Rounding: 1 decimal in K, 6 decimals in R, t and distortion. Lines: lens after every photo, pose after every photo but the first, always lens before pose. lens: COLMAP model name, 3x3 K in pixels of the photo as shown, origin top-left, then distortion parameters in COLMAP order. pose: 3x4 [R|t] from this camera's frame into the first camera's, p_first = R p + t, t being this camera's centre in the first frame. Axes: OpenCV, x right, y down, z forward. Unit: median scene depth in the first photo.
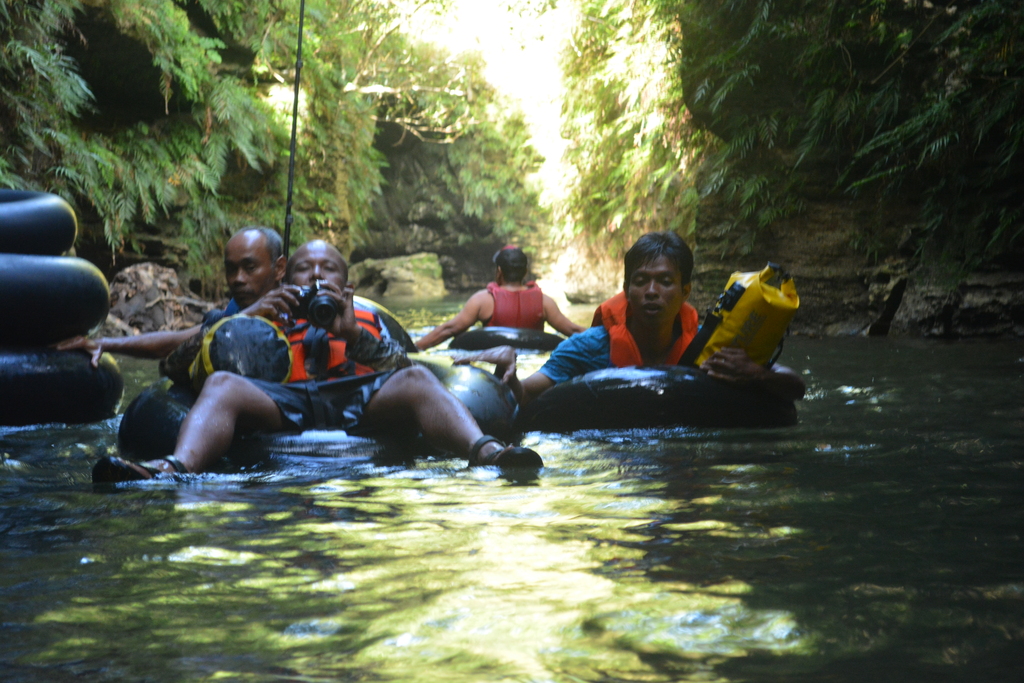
lens RADIAL K [[2418.5, 0, 512.3], [0, 2418.5, 341.4], [0, 0, 1]] dist [0.100842, 0.000000]
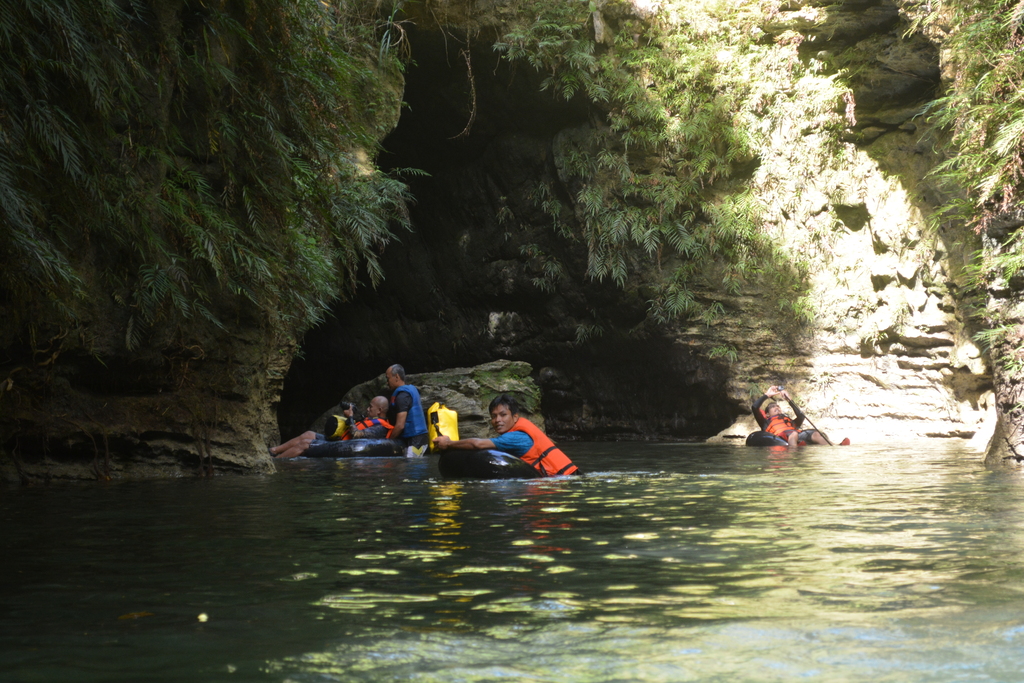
lens RADIAL K [[2418.5, 0, 512.2], [0, 2418.5, 341.6], [0, 0, 1]] dist [0.100842, 0.000000]
pose [[0.998917, -0.004732, -0.046294, -0.012680], [0.002250, 0.998564, -0.053518, -0.014323], [0.046481, 0.053356, 0.997493, 0.518929]]
